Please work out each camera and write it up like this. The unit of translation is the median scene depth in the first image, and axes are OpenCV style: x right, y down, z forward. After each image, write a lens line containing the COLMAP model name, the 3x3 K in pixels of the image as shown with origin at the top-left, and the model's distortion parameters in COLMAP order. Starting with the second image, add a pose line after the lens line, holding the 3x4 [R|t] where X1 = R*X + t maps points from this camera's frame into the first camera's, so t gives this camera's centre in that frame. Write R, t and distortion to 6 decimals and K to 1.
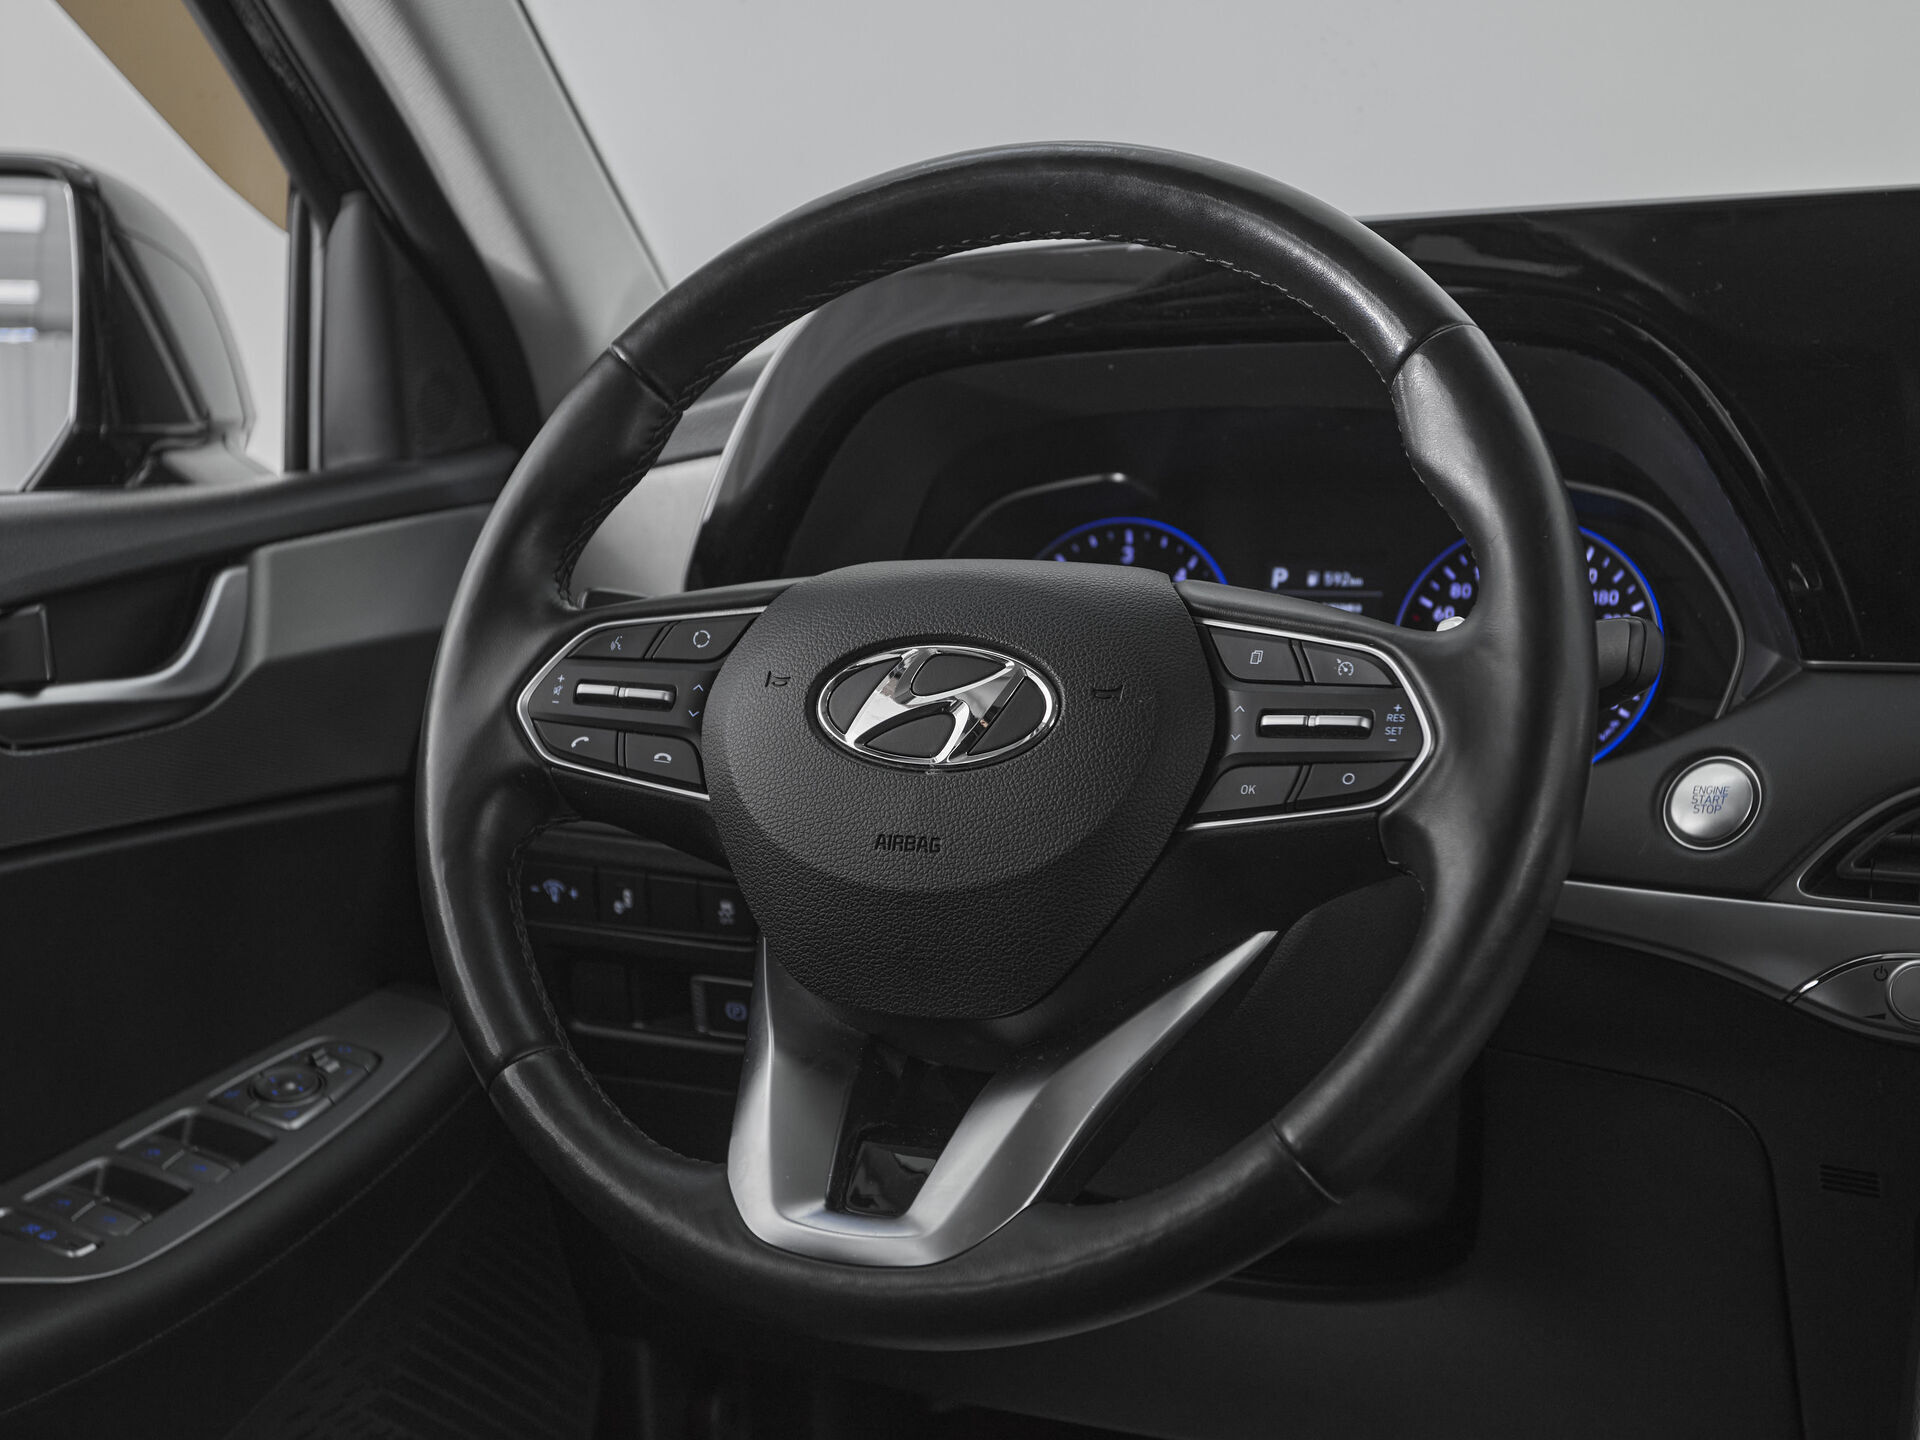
lens RADIAL K [[2807.5, 0, 960.0], [0, 2807.5, 720.0], [0, 0, 1]] dist [0.006723, 0.068076]
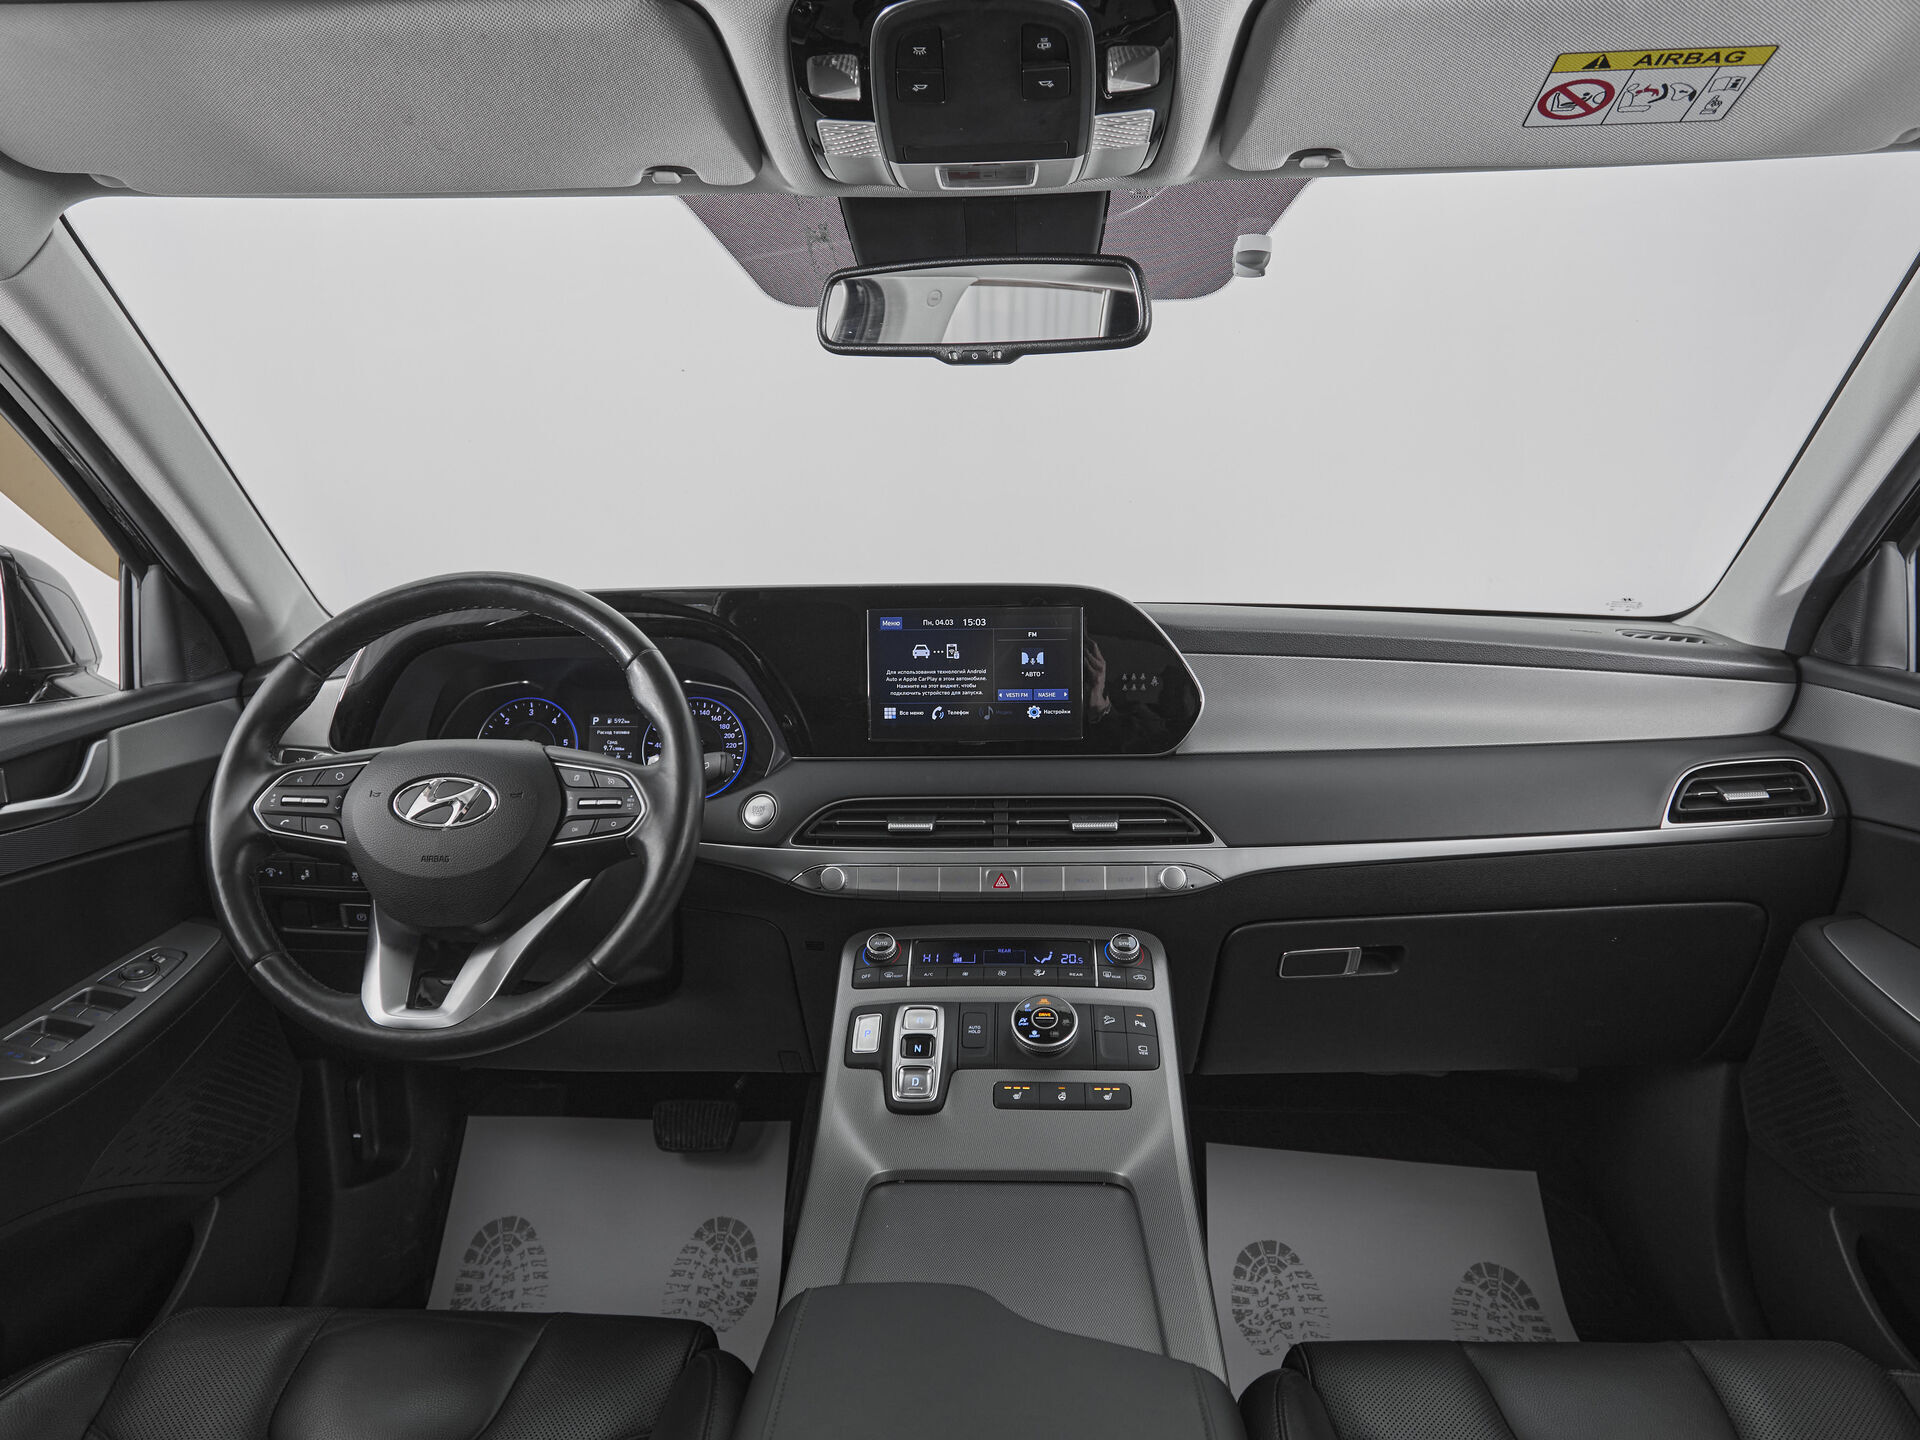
lens RADIAL K [[1240.1, 0, 968.5], [0, 1240.1, 721.8], [0, 0, 1]] dist [-0.001182, -0.000846]
pose [[0.927066, -0.039471, 0.372813, 0.013750], [0.037280, 0.999219, 0.013088, -0.069471], [-0.373039, 0.001765, 0.927814, -0.192109]]
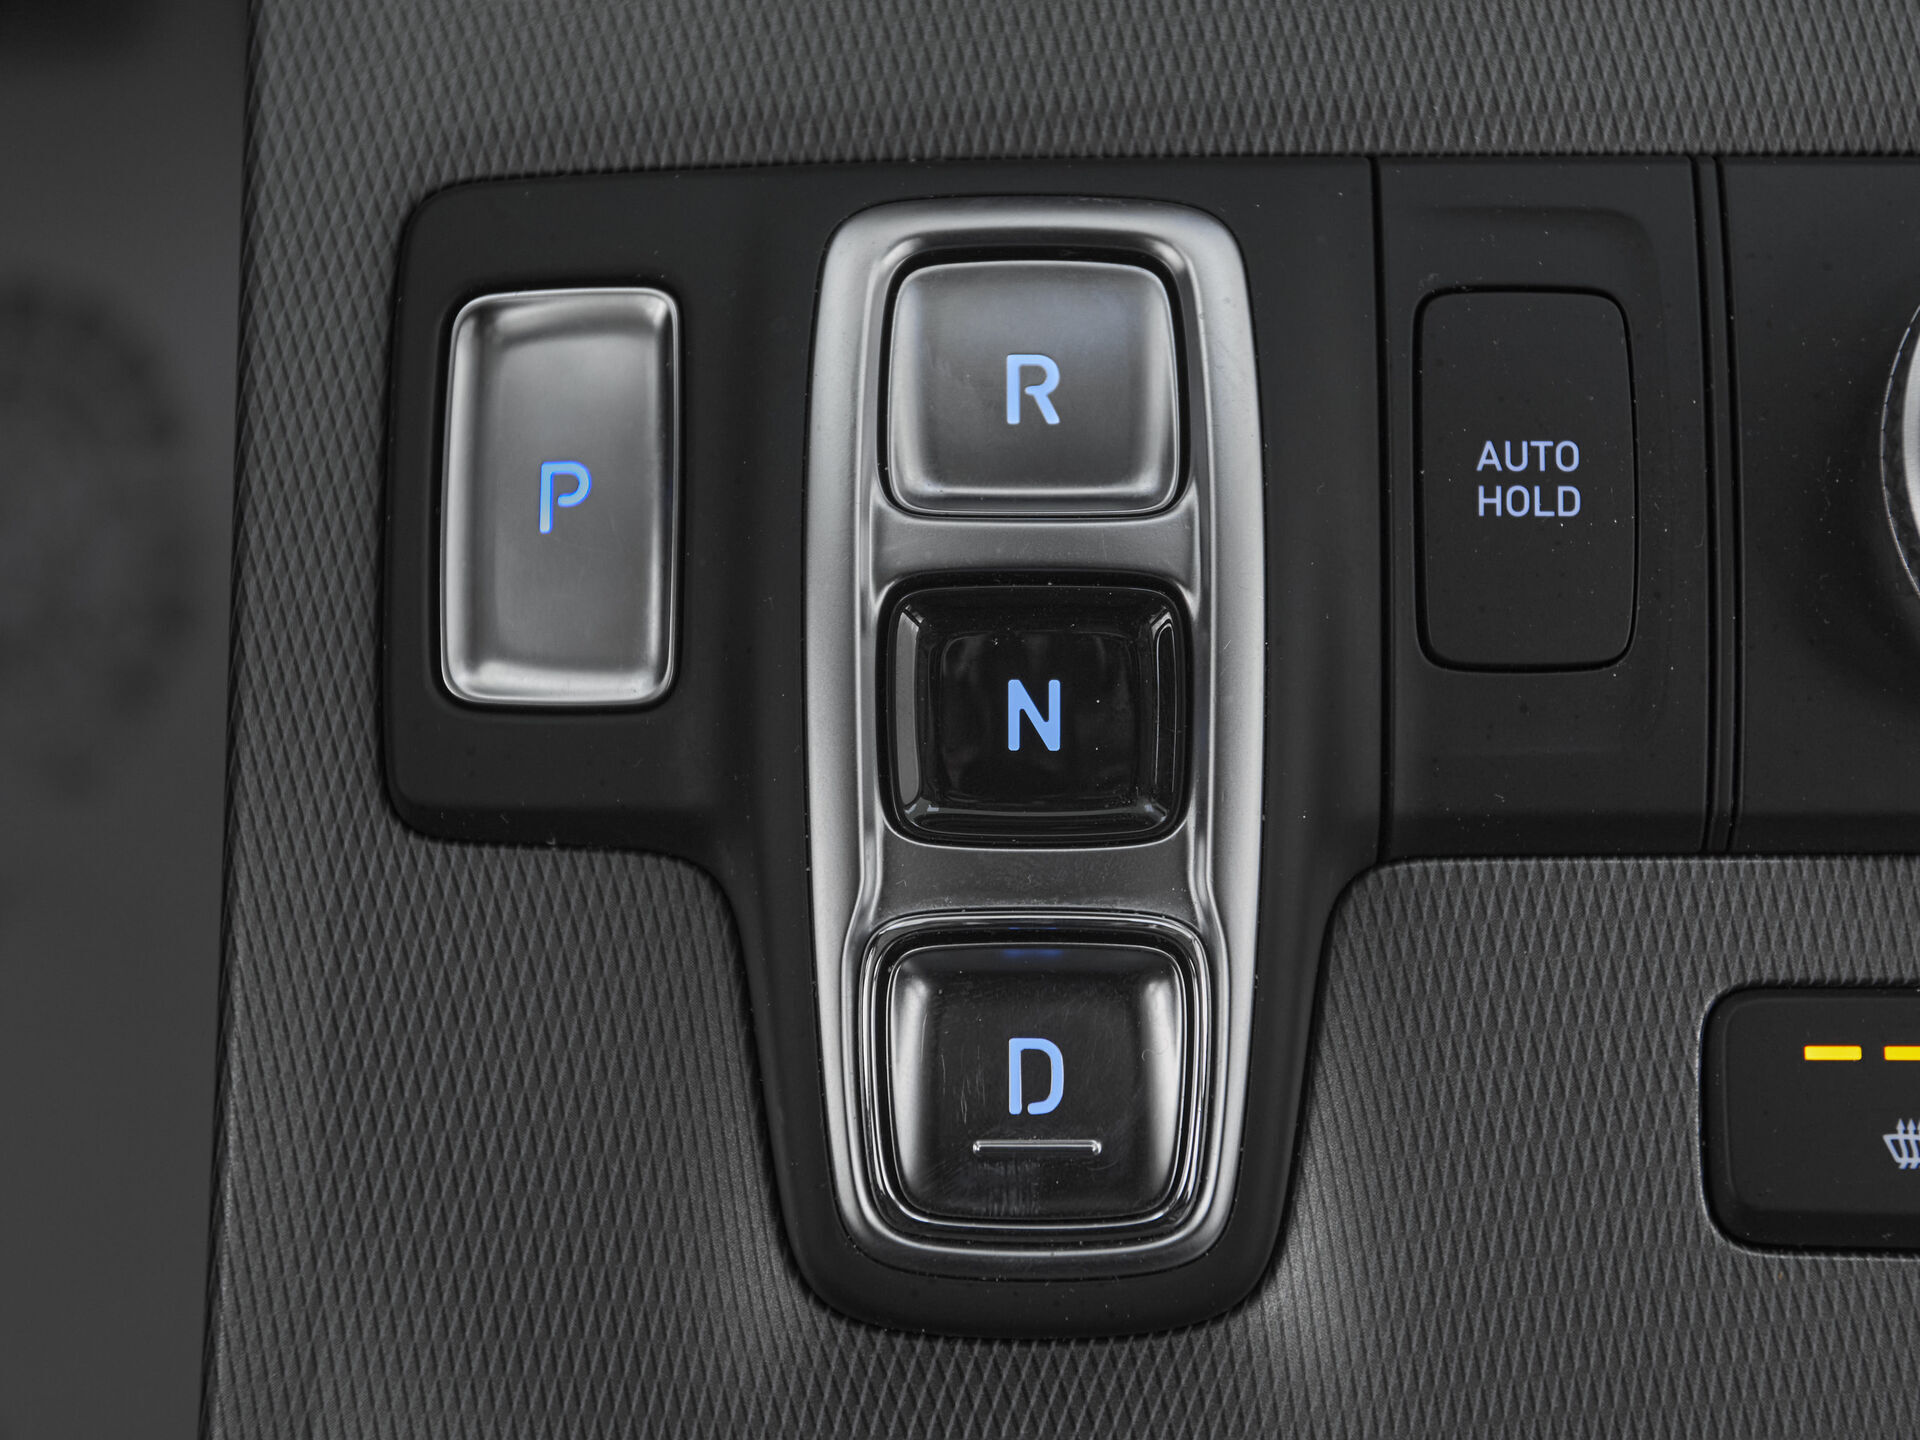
lens RADIAL K [[2807.5, 0, 960.0], [0, 2807.5, 720.0], [0, 0, 1]] dist [0.006723, 0.068076]
pose [[0.912489, -0.315880, 0.259970, 0.297182], [0.032145, 0.688859, 0.724182, 0.035911], [-0.407838, -0.652451, 0.638730, 0.687243]]
